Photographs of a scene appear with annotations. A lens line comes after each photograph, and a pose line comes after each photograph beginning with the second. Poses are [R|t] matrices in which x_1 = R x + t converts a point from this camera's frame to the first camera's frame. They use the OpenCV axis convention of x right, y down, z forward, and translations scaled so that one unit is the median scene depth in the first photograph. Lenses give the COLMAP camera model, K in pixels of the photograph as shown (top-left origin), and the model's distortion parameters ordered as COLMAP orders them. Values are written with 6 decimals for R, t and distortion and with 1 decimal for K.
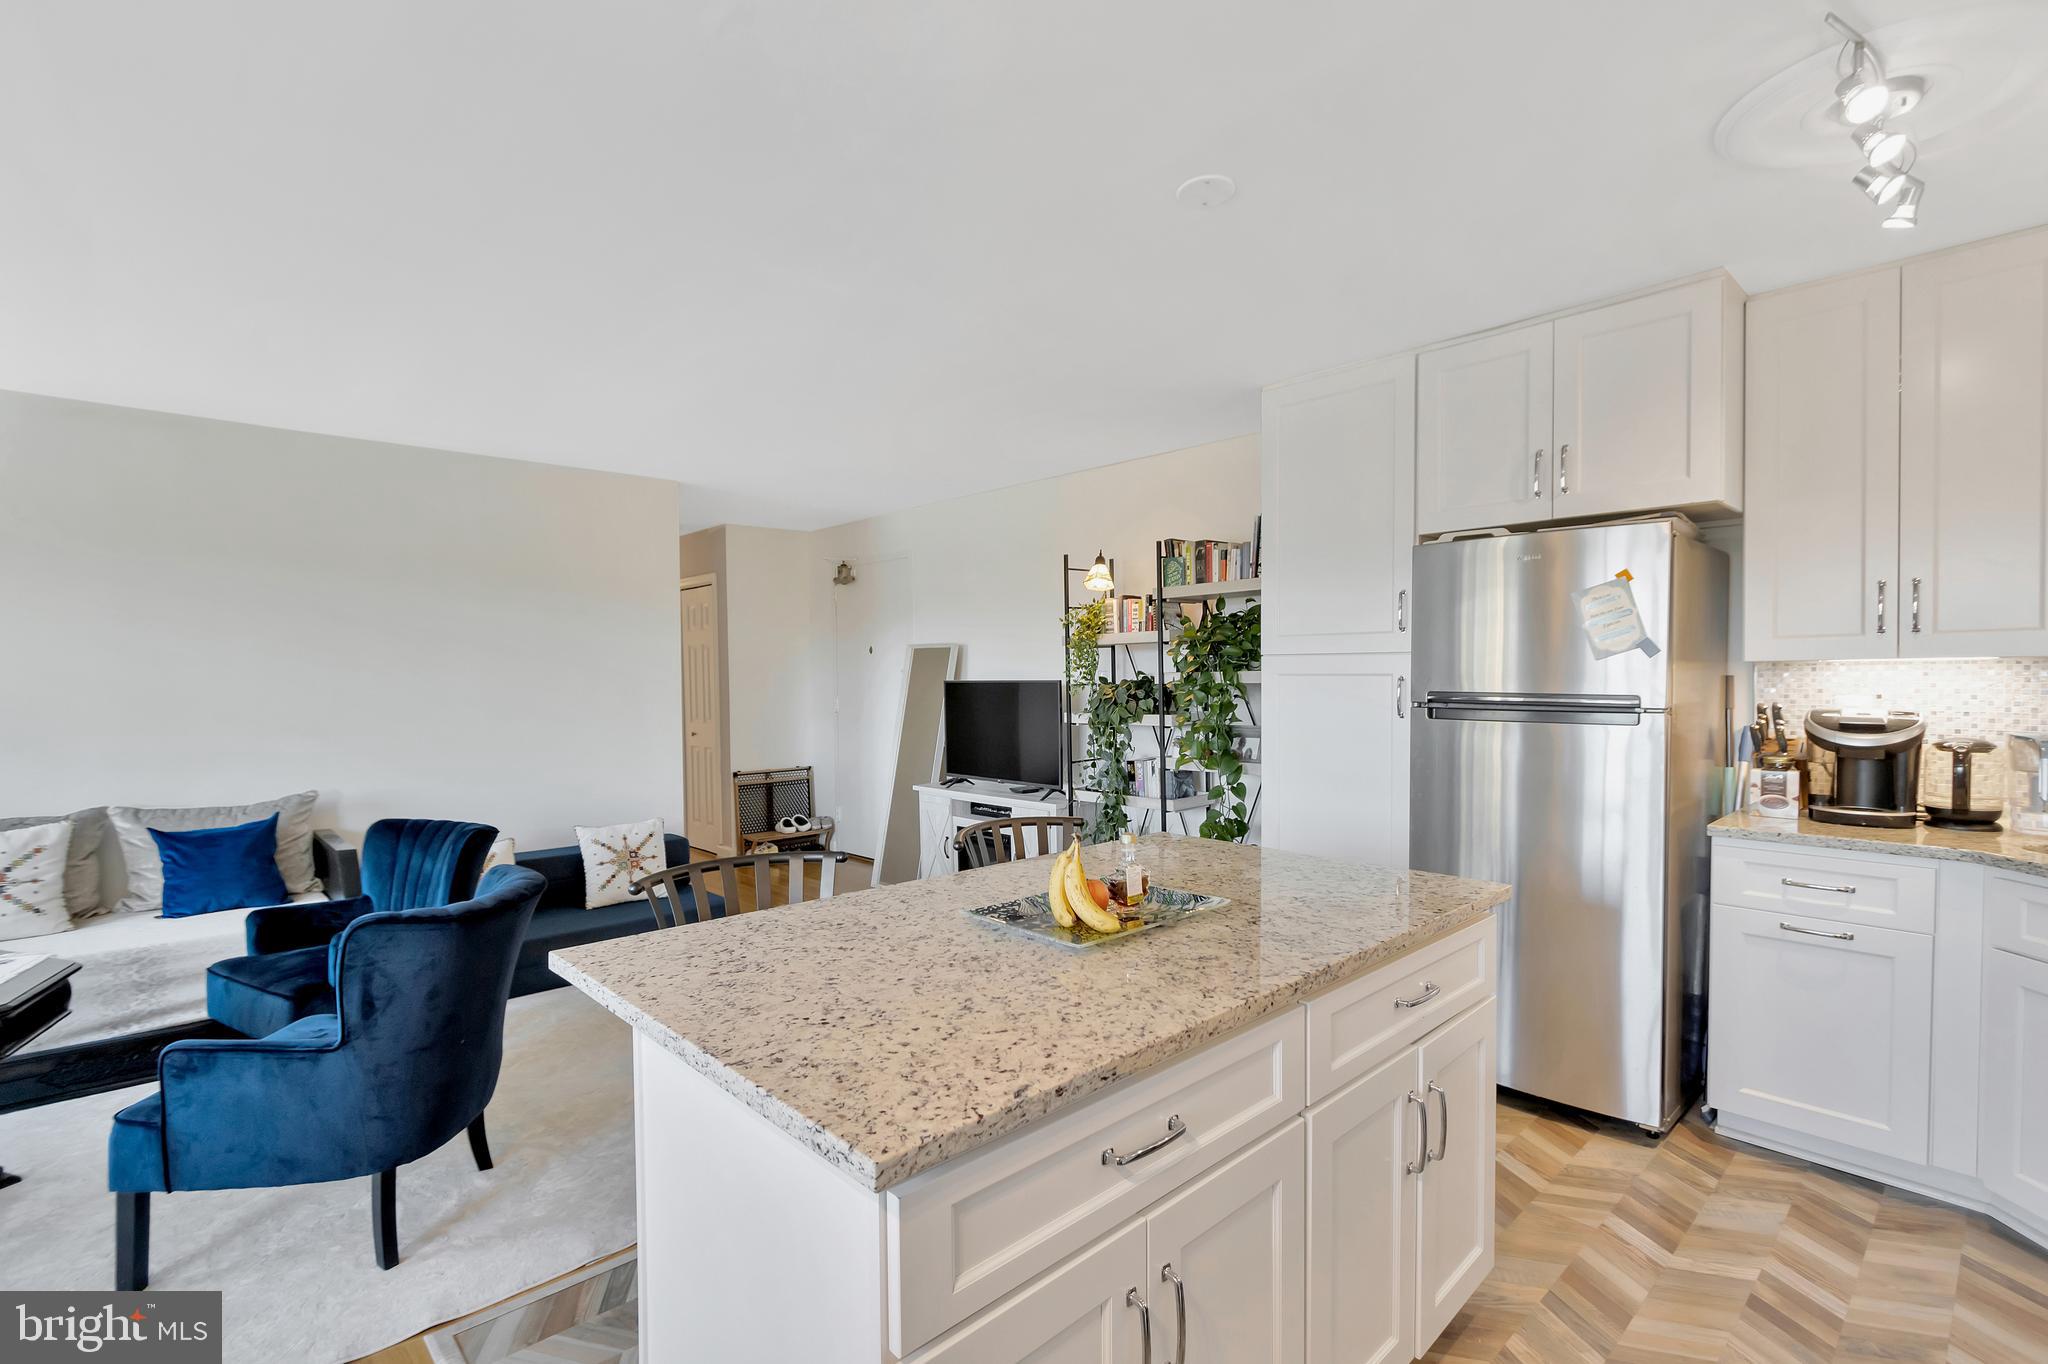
lens RADIAL K [[945.1, 0, 1024.1], [0, 945.1, 702.7], [0, 0, 1]] dist [0.010809, -0.000308]
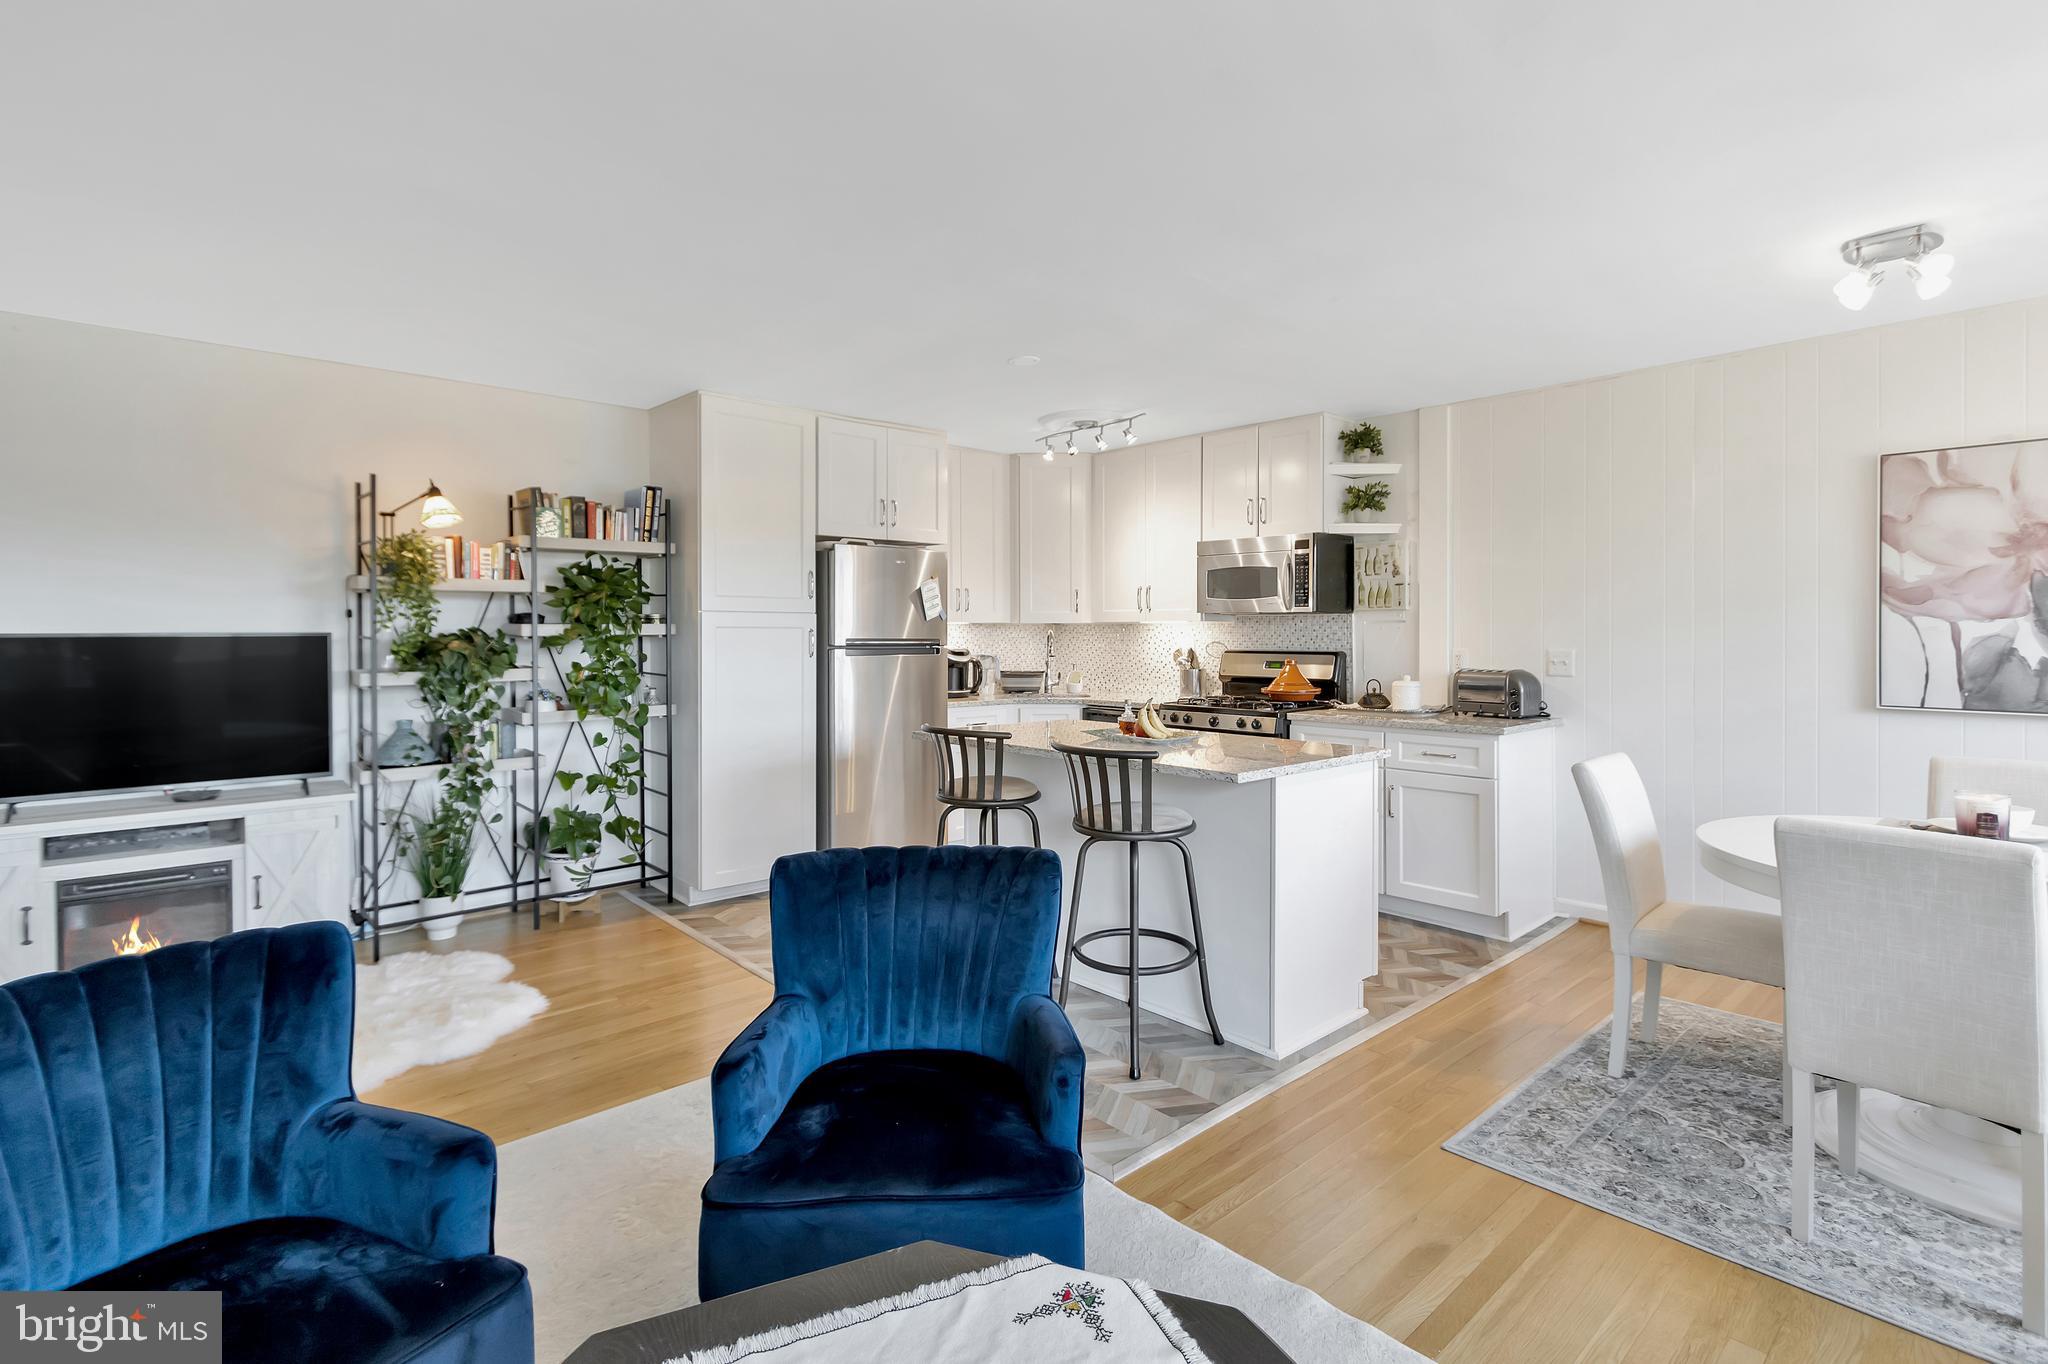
lens RADIAL K [[968.8, 0, 1014.1], [0, 968.8, 640.1], [0, 0, 1]] dist [0.001153, -0.001825]
pose [[0.024589, -0.000004, 0.999698, -0.978779], [0.031020, 0.999518, -0.000759, 0.000495], [-0.999216, 0.031030, 0.024577, 0.579653]]
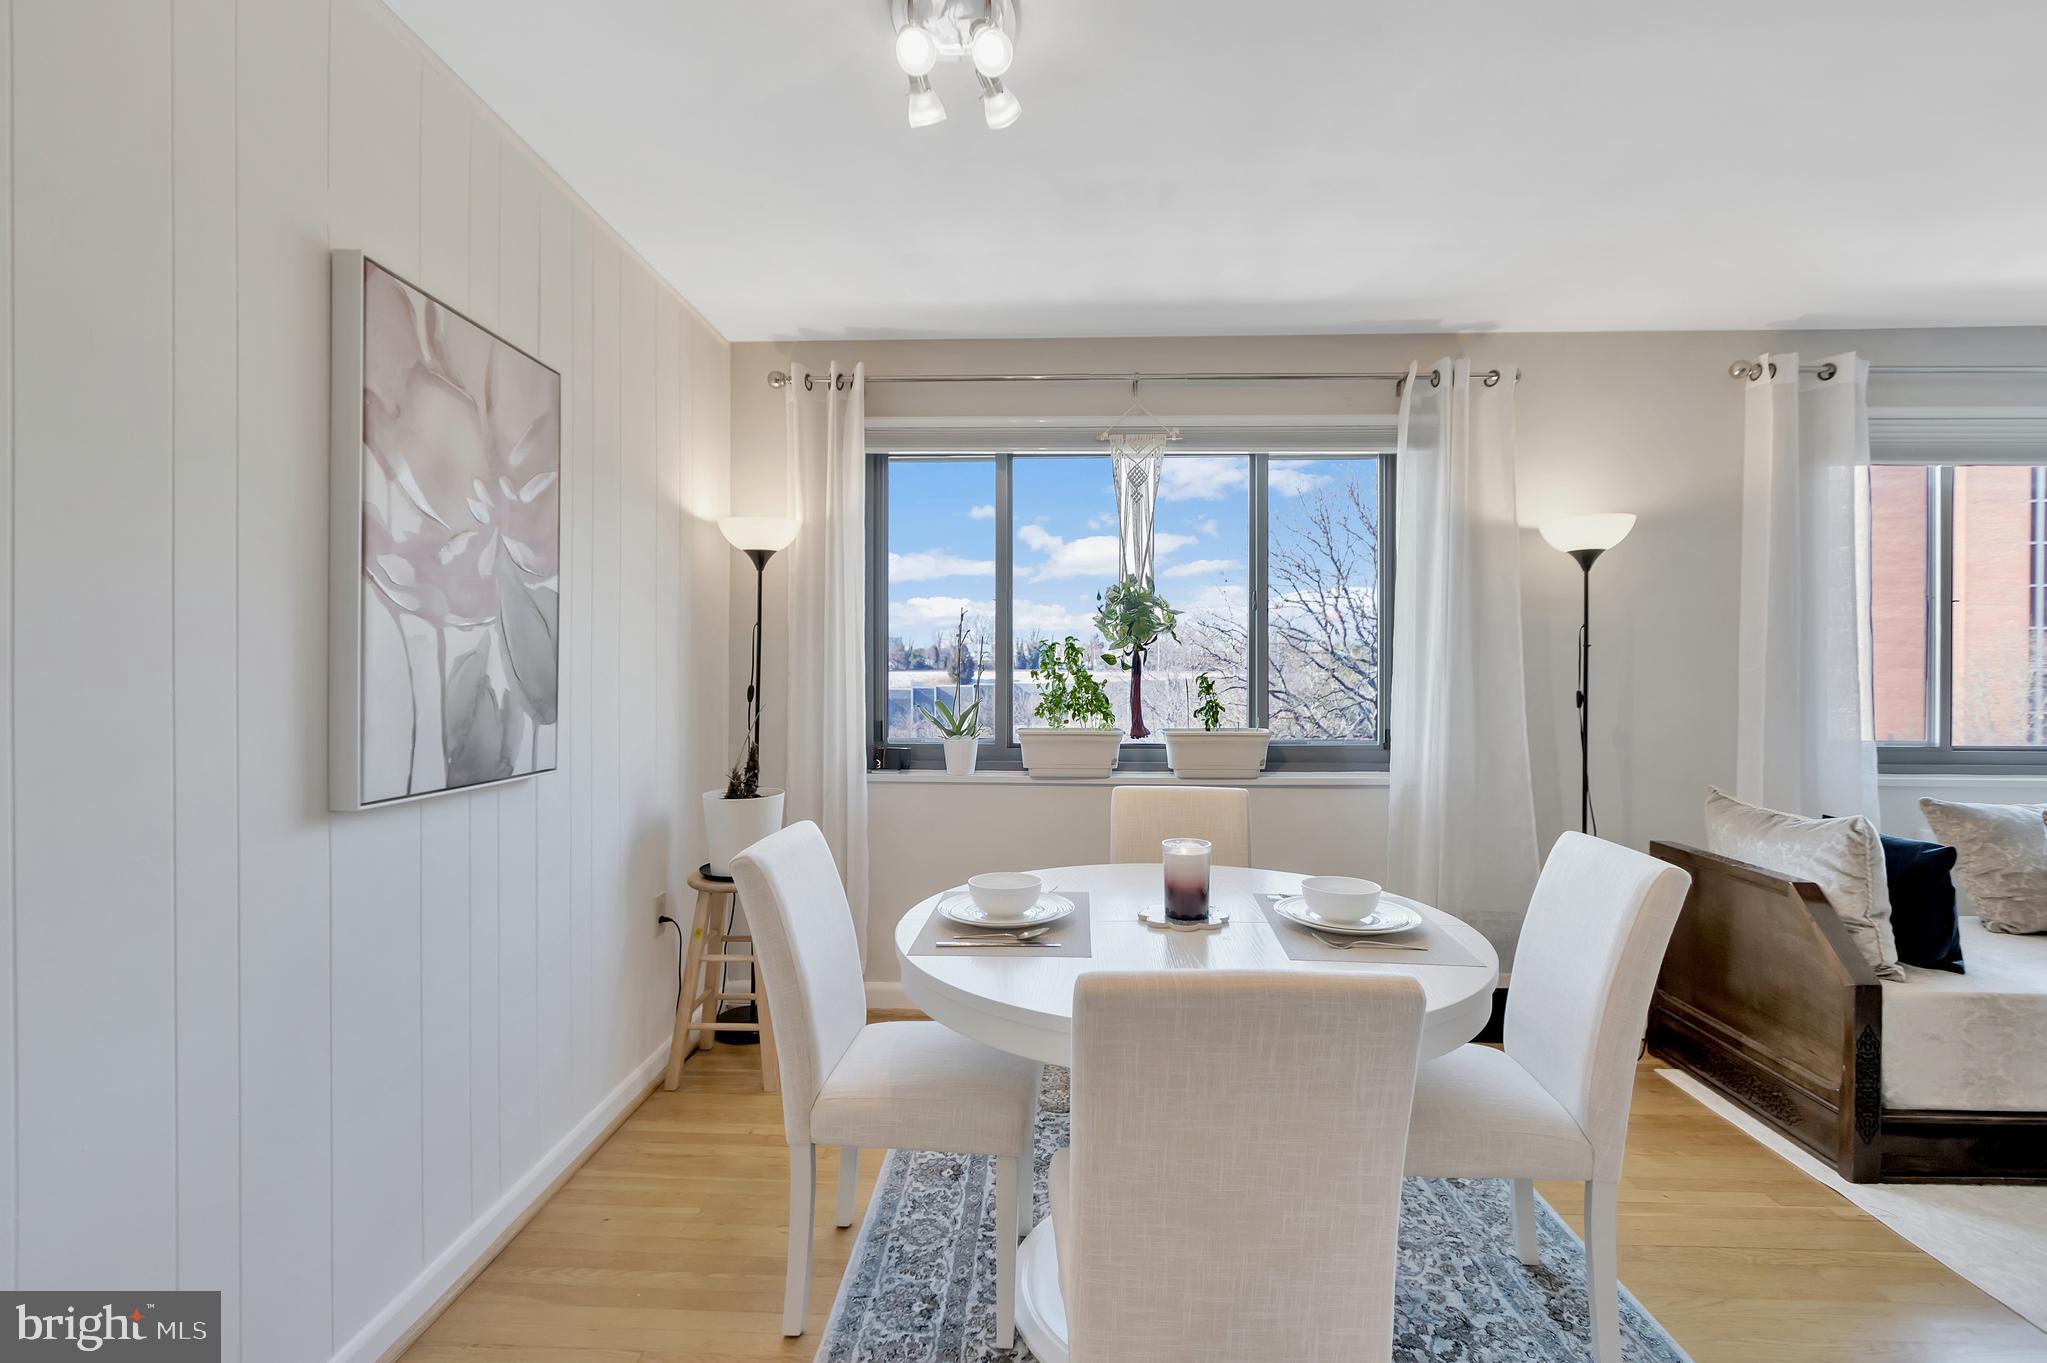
lens RADIAL K [[939.7, 0, 1033.9], [0, 939.7, 676.7], [0, 0, 1]] dist [0.001534, 0.000011]
pose [[-0.707236, 0.008249, -0.706930, 0.115132], [-0.016127, 0.999483, 0.027797, 0.017418], [0.706794, 0.031060, -0.706738, 0.254043]]
